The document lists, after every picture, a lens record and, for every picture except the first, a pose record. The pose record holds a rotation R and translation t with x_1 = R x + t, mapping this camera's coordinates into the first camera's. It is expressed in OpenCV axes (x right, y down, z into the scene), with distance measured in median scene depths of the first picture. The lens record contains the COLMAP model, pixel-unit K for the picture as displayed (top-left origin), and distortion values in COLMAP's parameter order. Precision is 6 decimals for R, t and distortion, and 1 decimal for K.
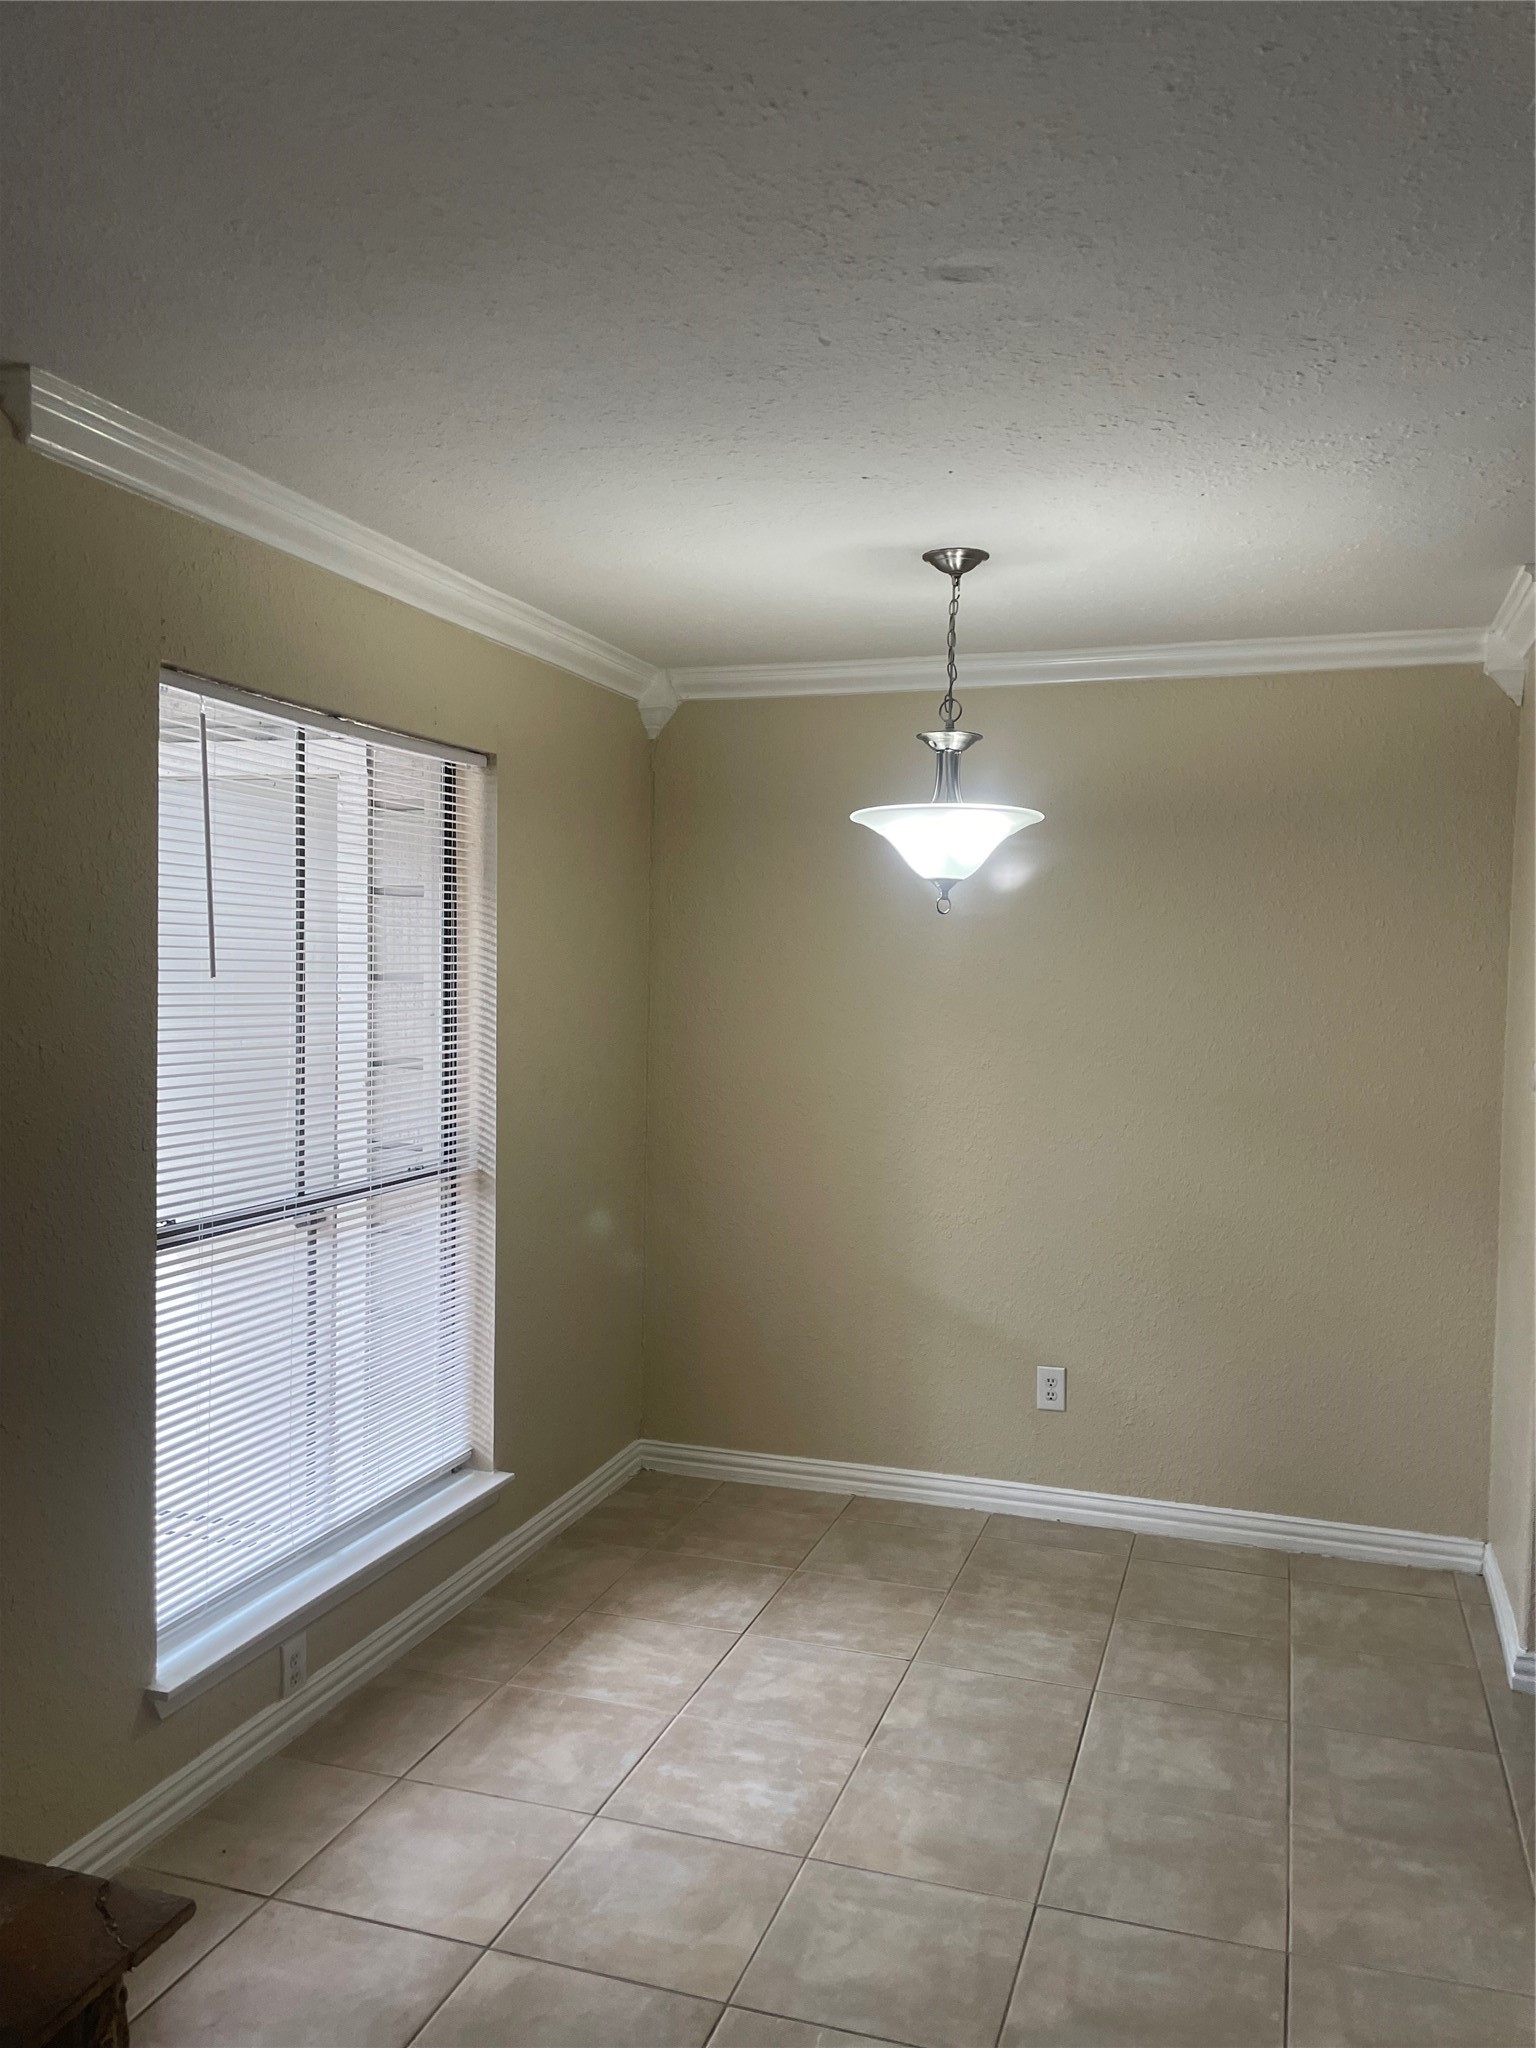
lens RADIAL K [[1568.9, 0, 785.6], [0, 1568.9, 1022.9], [0, 0, 1]] dist [0.070472, -0.088528]
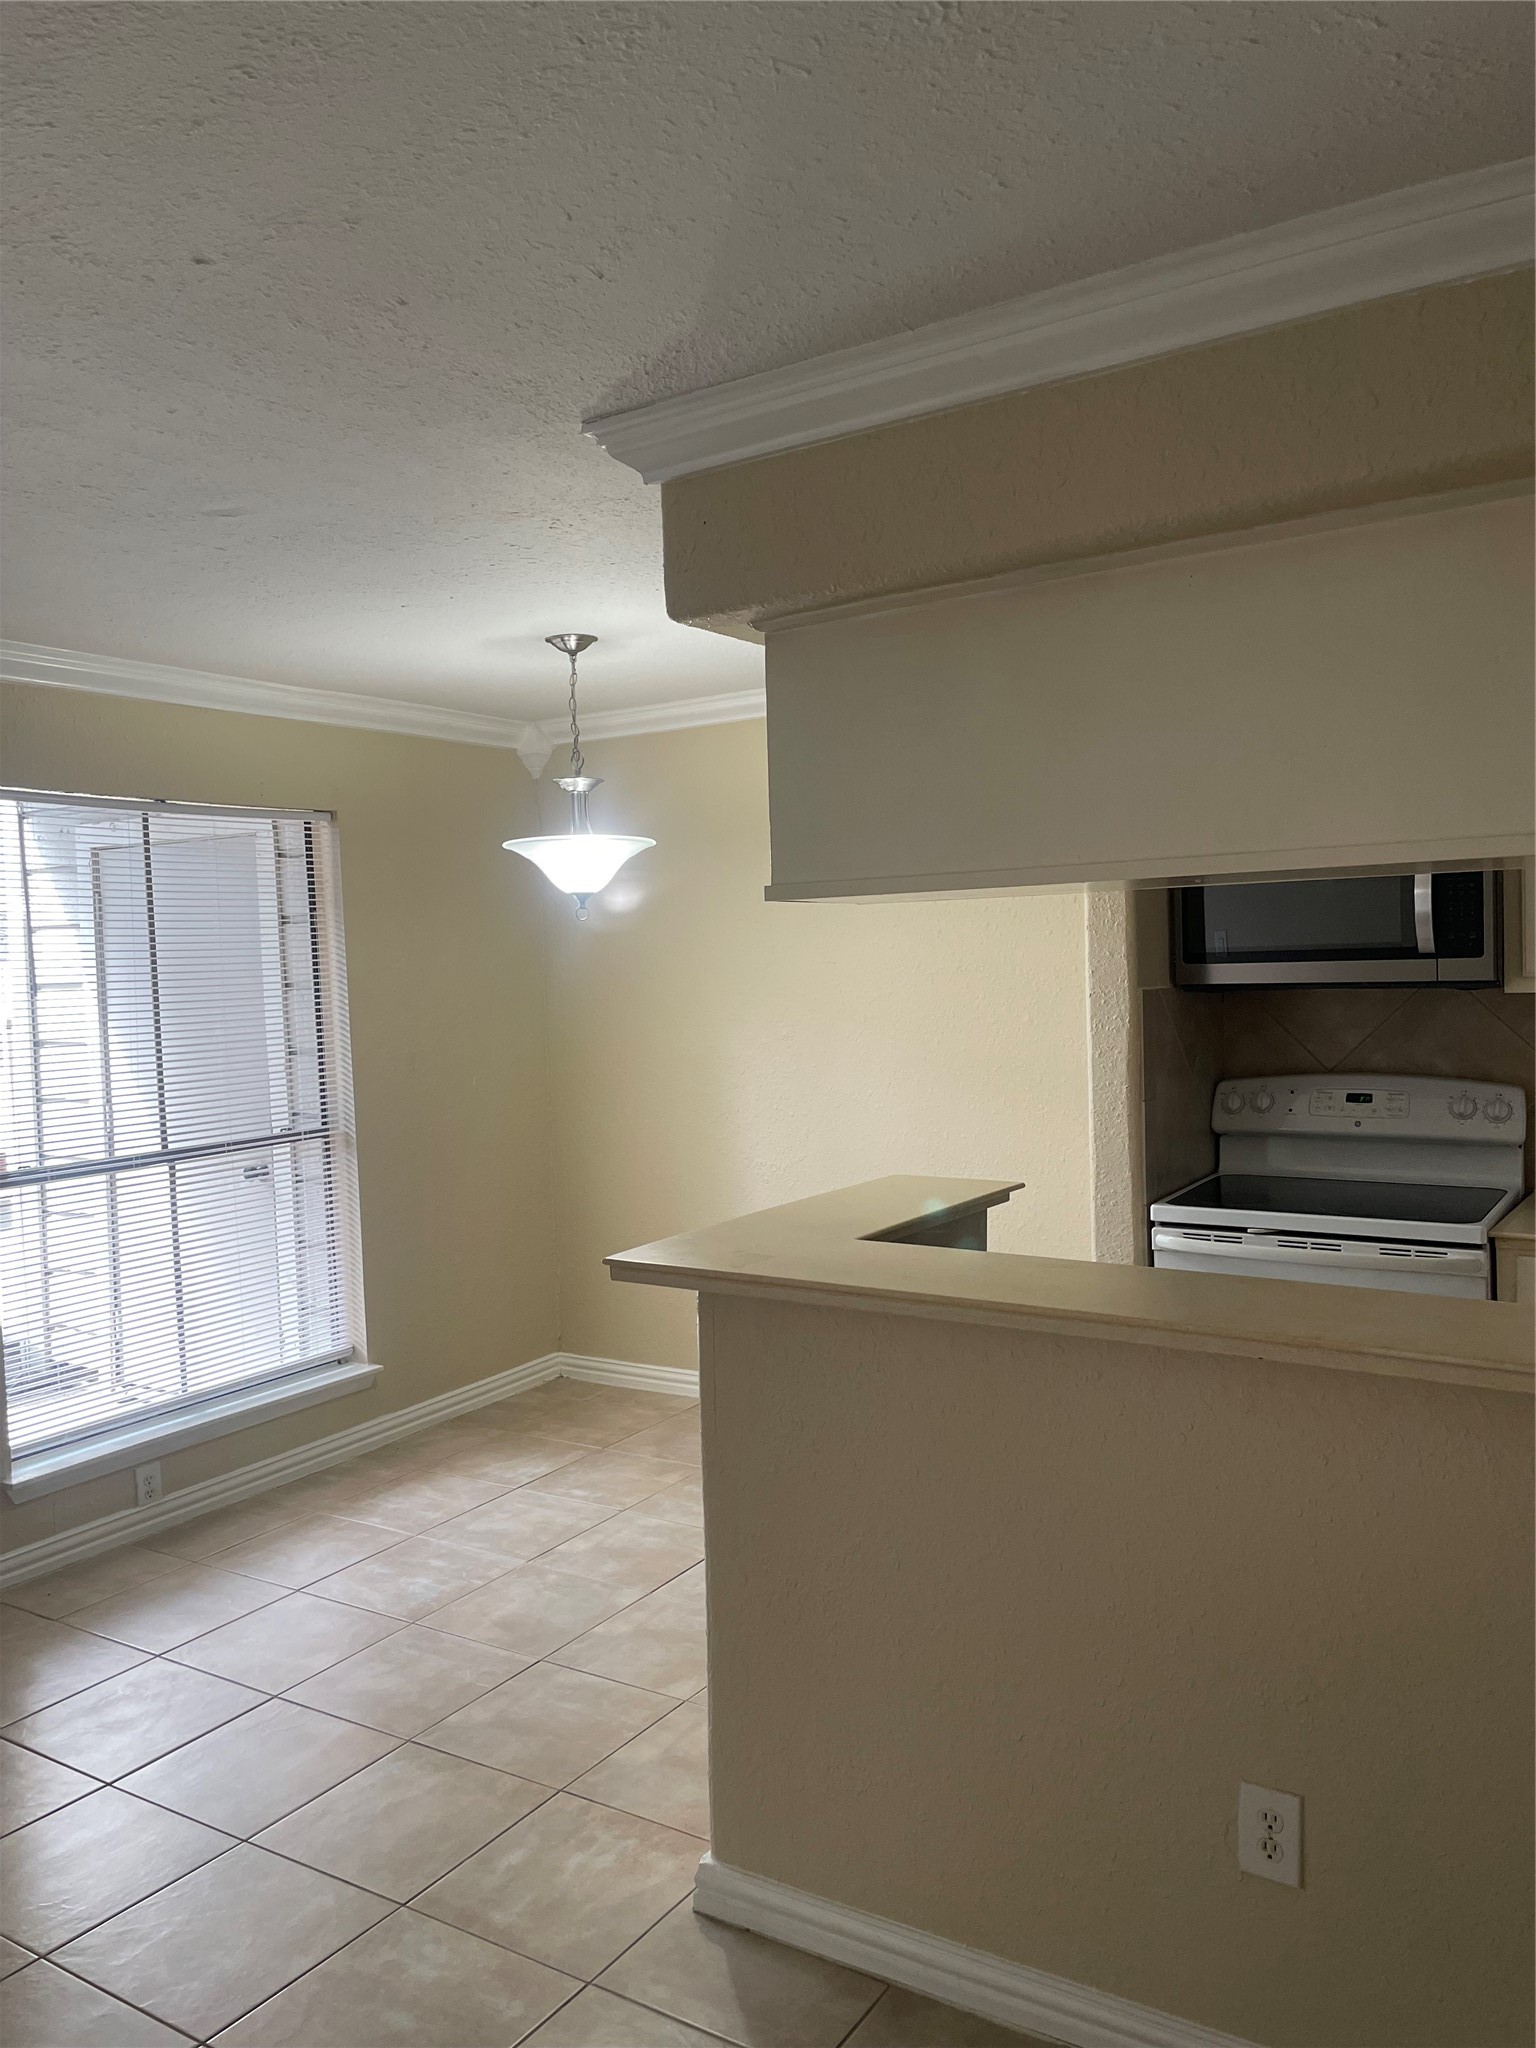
lens RADIAL K [[1568.9, 0, 779.7], [0, 1568.9, 1029.5], [0, 0, 1]] dist [0.070472, -0.088528]
pose [[0.964808, -0.035578, -0.260538, 0.559859], [0.039687, 0.999157, 0.010527, 0.011256], [0.259944, -0.020496, 0.965406, -0.180718]]
